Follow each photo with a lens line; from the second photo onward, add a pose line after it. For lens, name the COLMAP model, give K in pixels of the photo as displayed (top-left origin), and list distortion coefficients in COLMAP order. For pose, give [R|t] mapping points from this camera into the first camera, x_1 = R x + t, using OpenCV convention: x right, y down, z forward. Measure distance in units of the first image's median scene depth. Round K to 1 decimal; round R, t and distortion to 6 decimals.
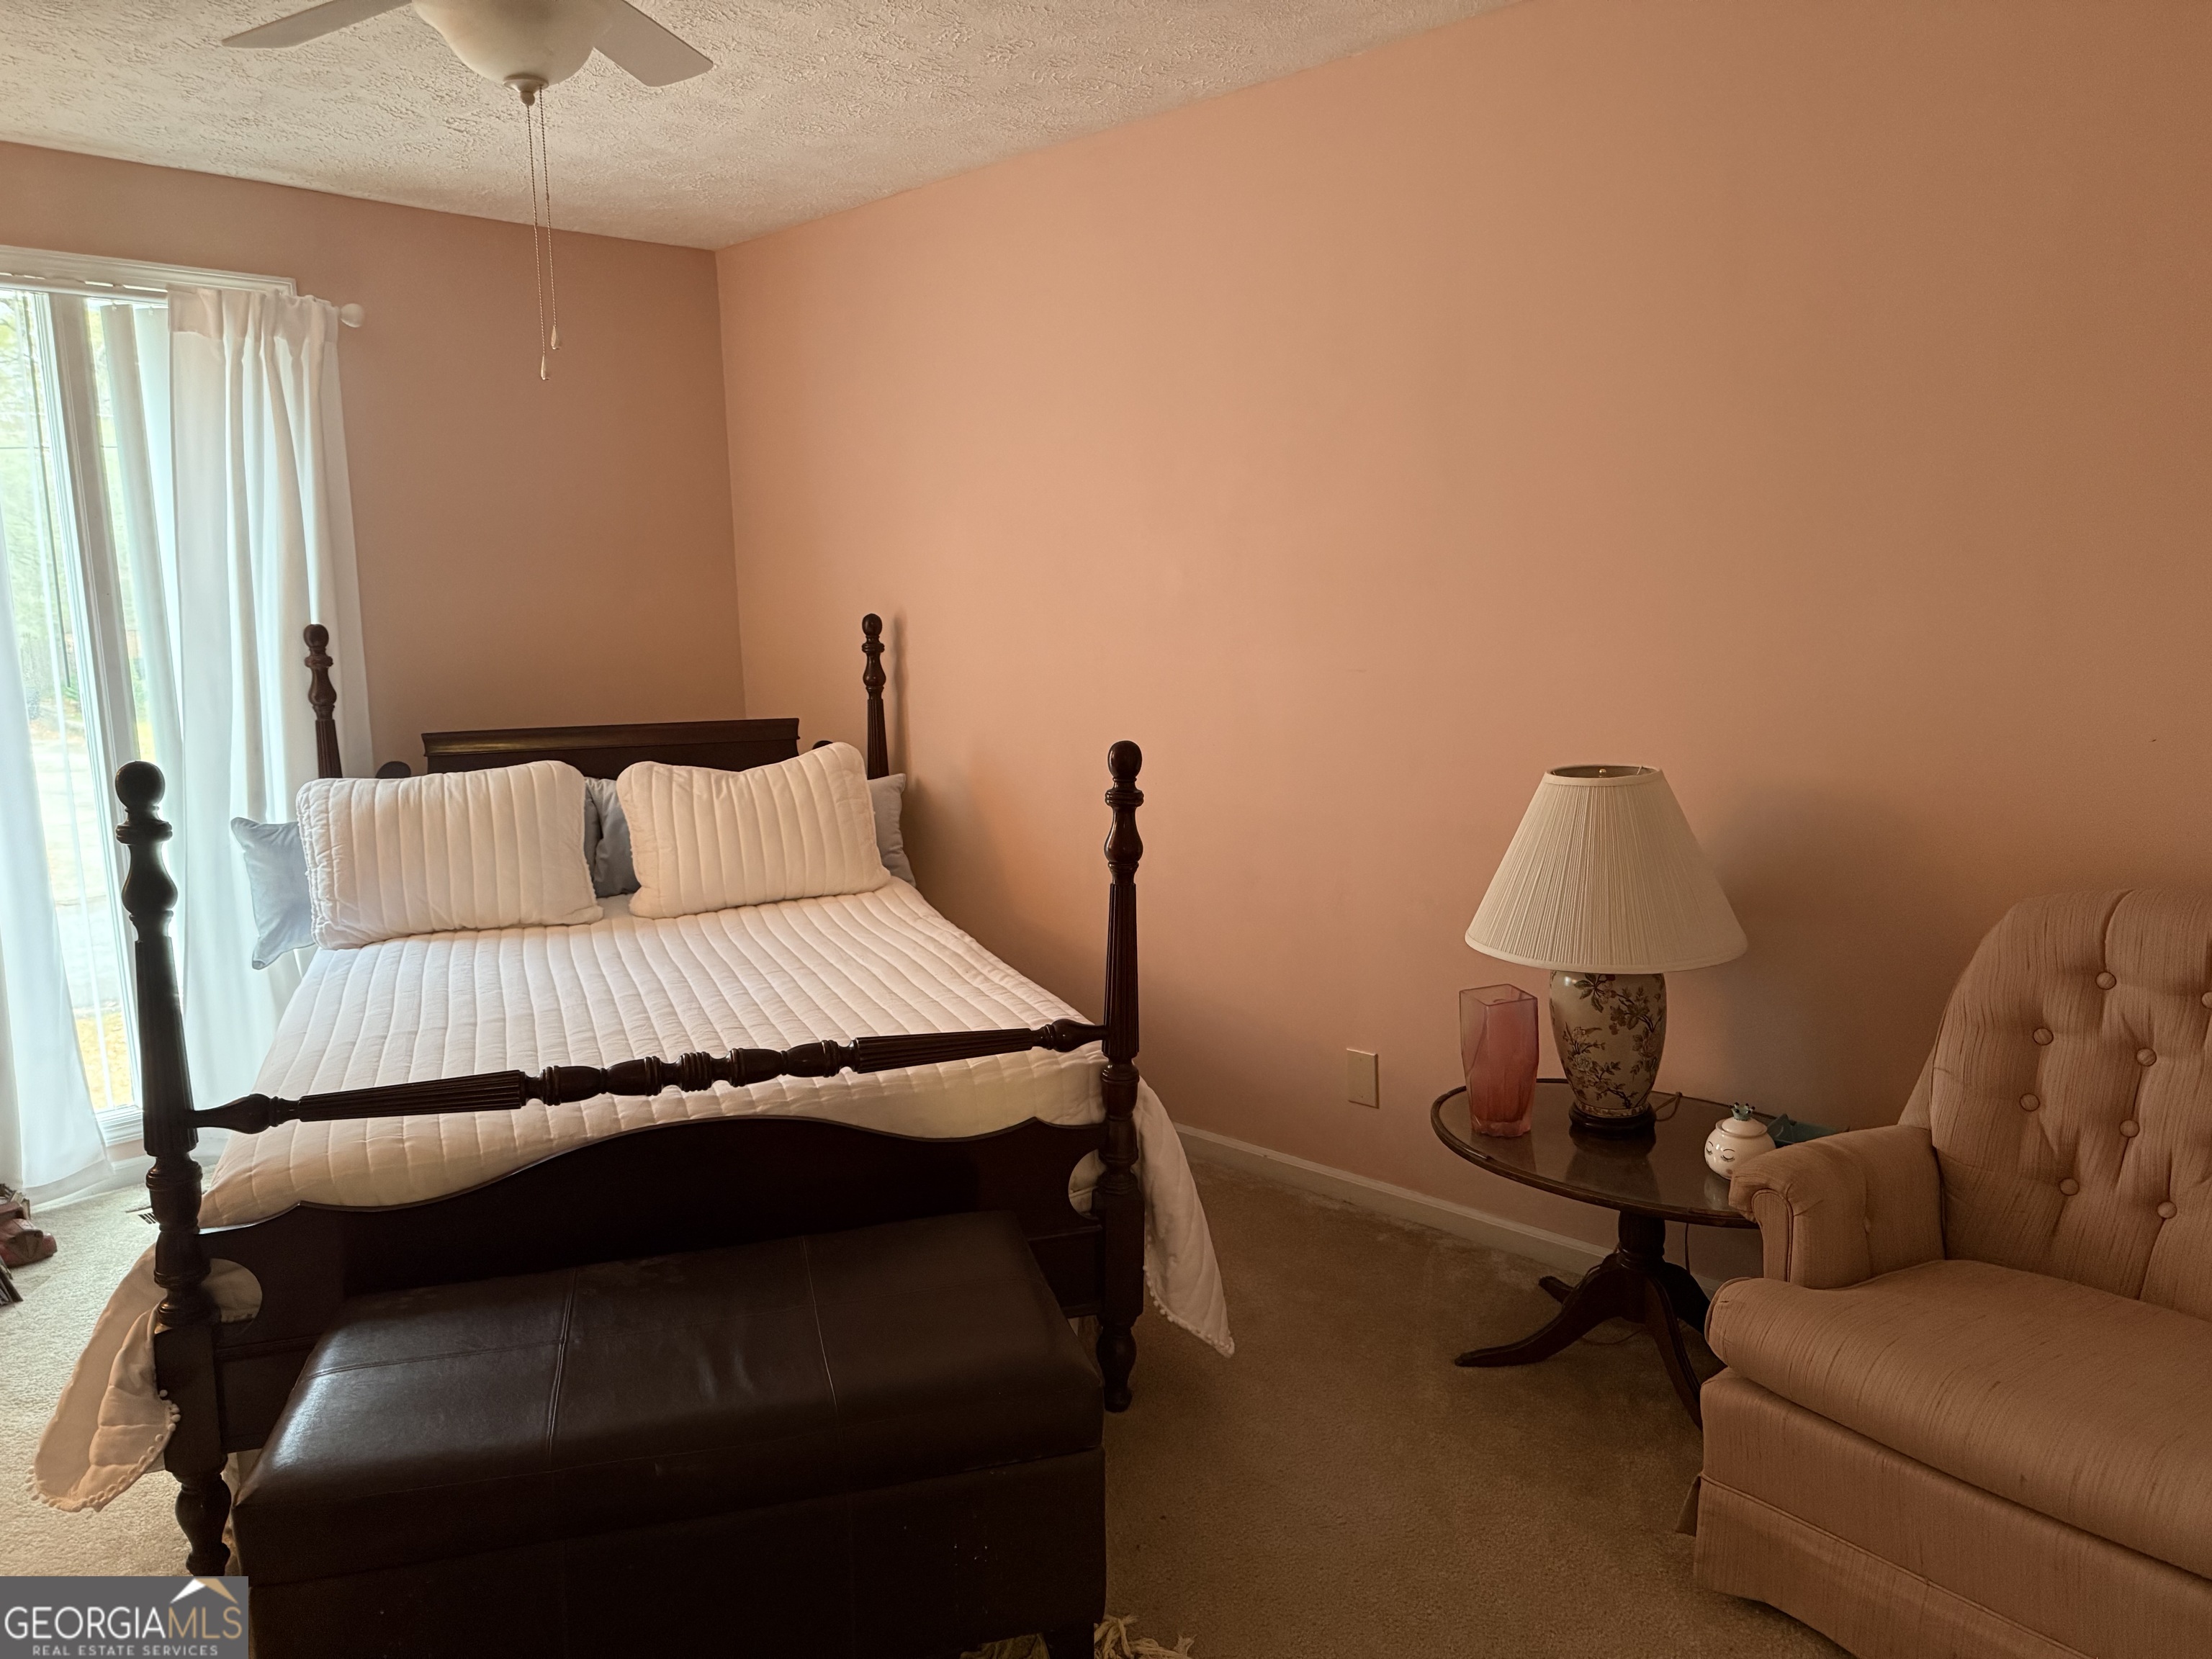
lens RADIAL K [[1548.9, 0, 1106.0], [0, 1548.9, 829.5], [0, 0, 1]] dist [0.044328, -0.052221]
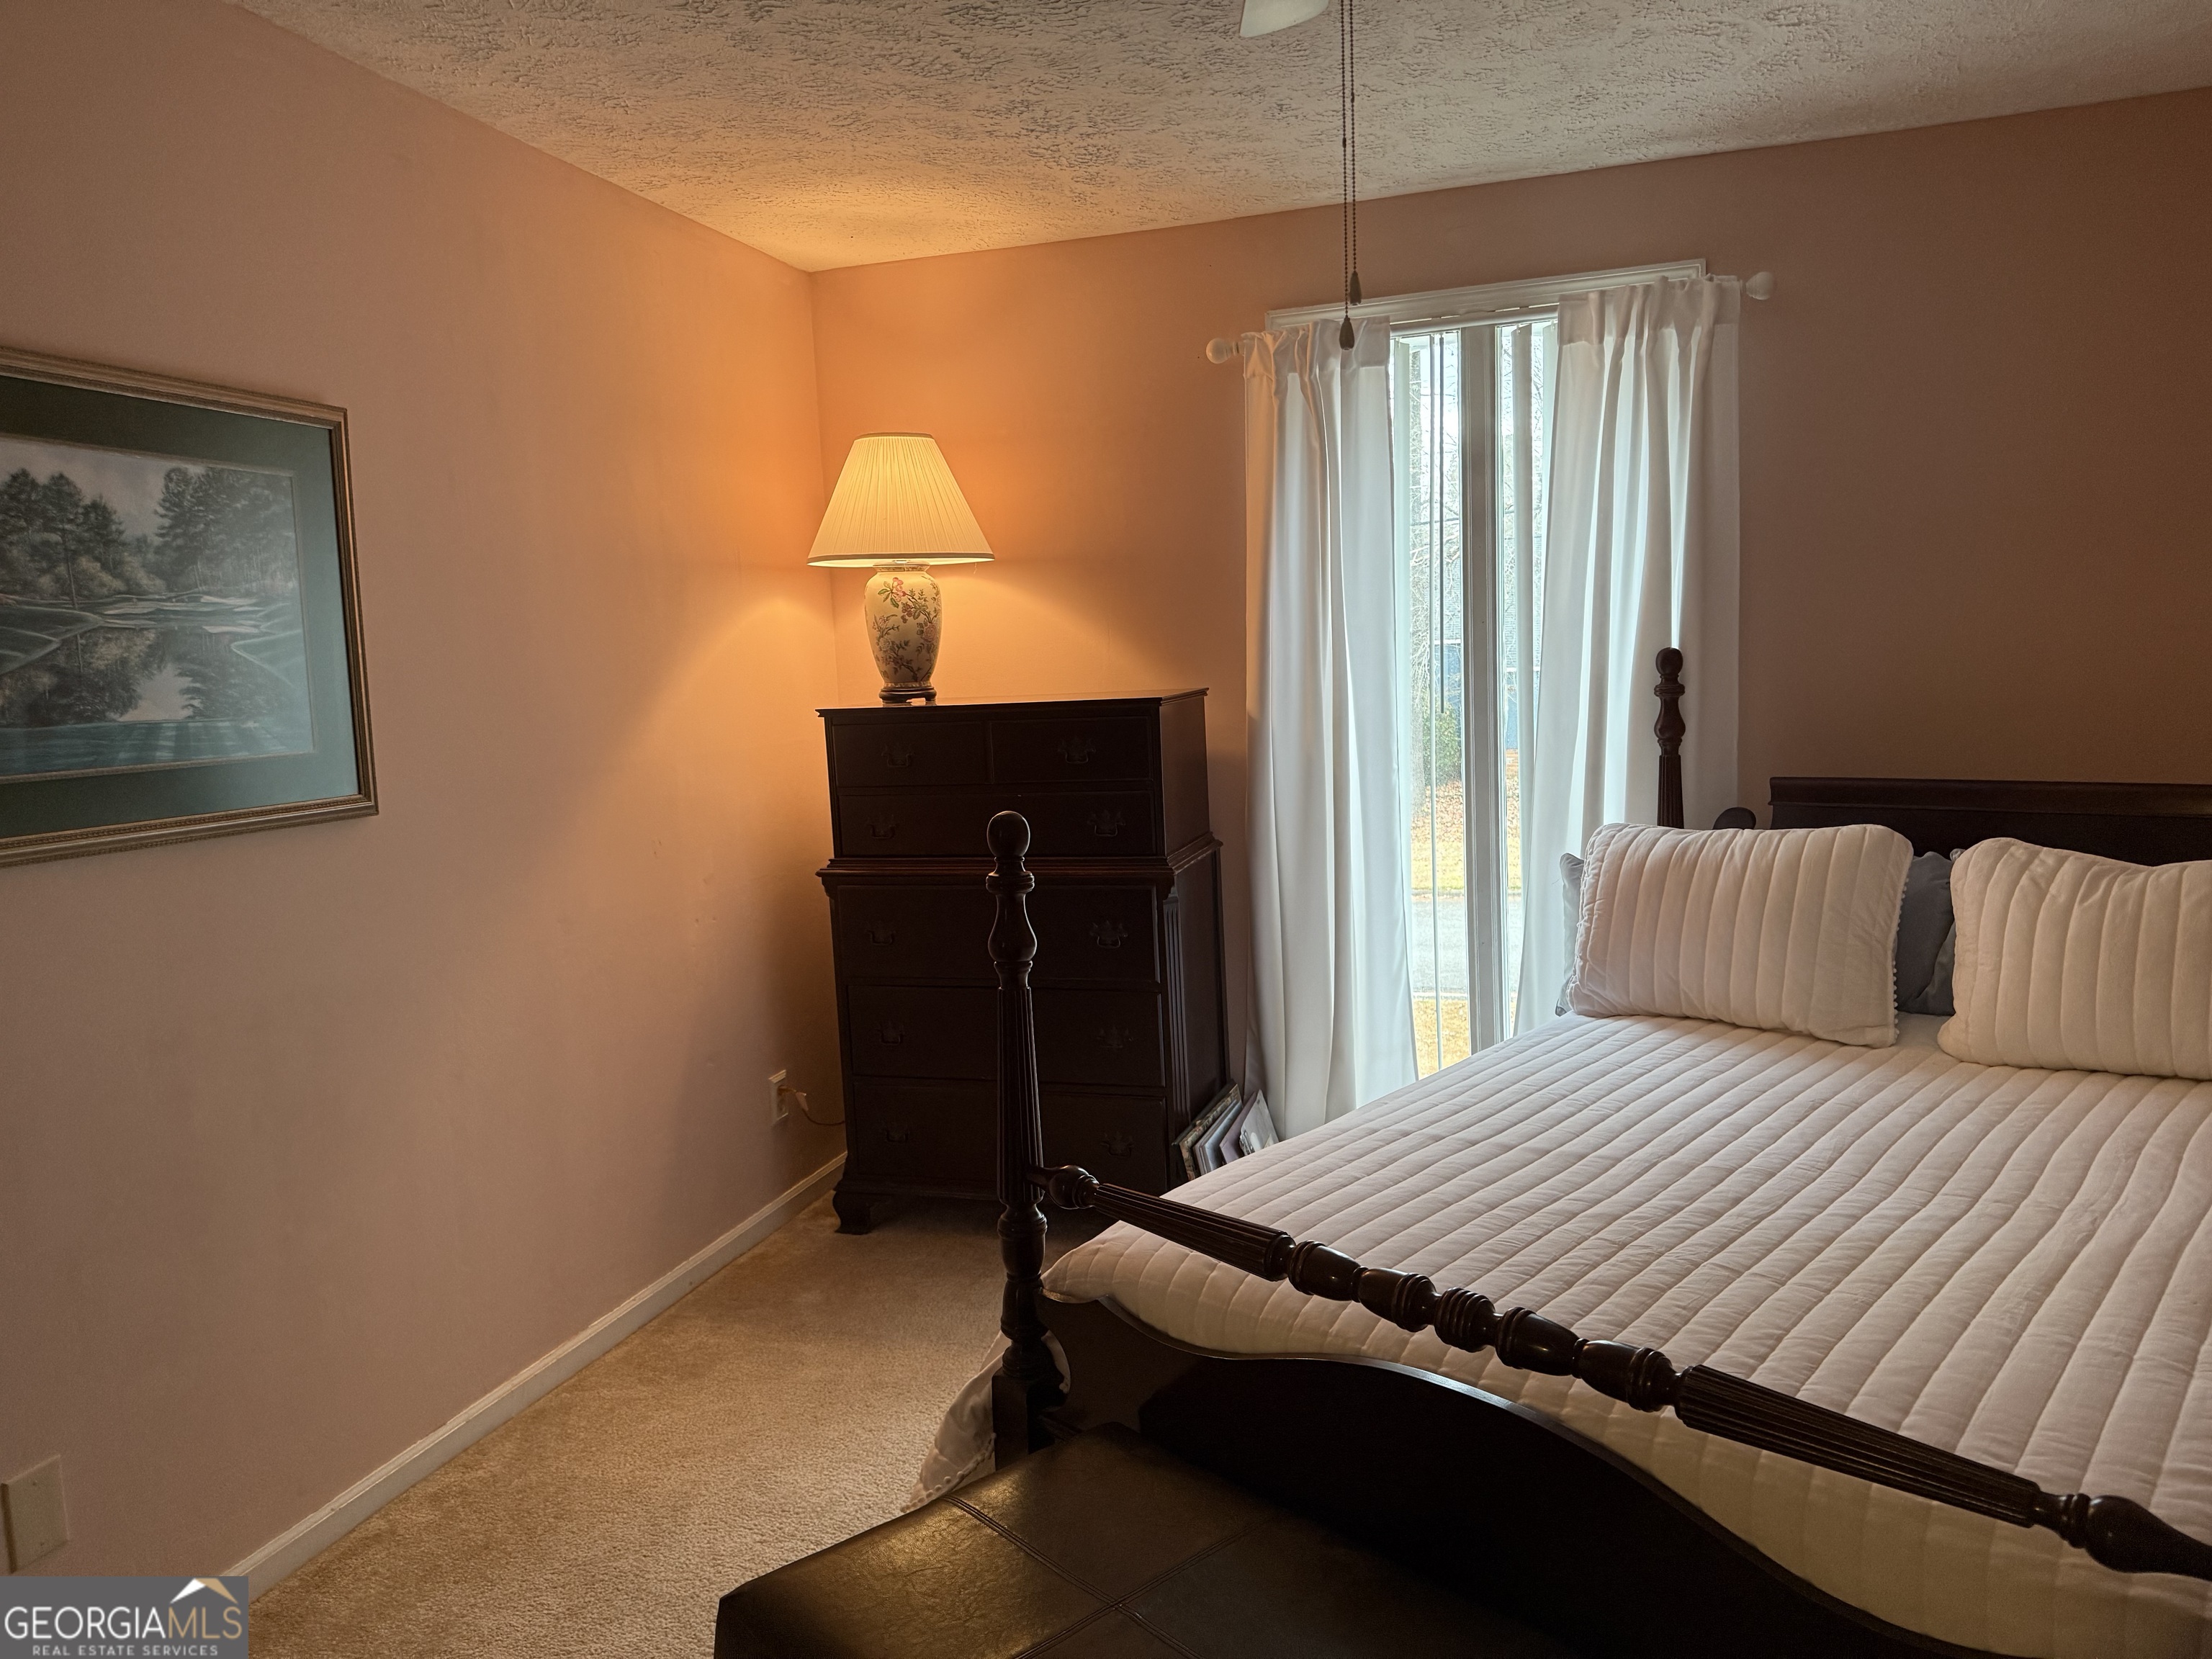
lens RADIAL K [[1548.9, 0, 1106.0], [0, 1548.9, 829.5], [0, 0, 1]] dist [0.044328, -0.052221]
pose [[0.452280, 0.095700, -0.886727, 0.153009], [-0.098596, 0.993498, 0.056934, -0.049600], [0.886409, 0.061677, 0.458775, 0.328672]]
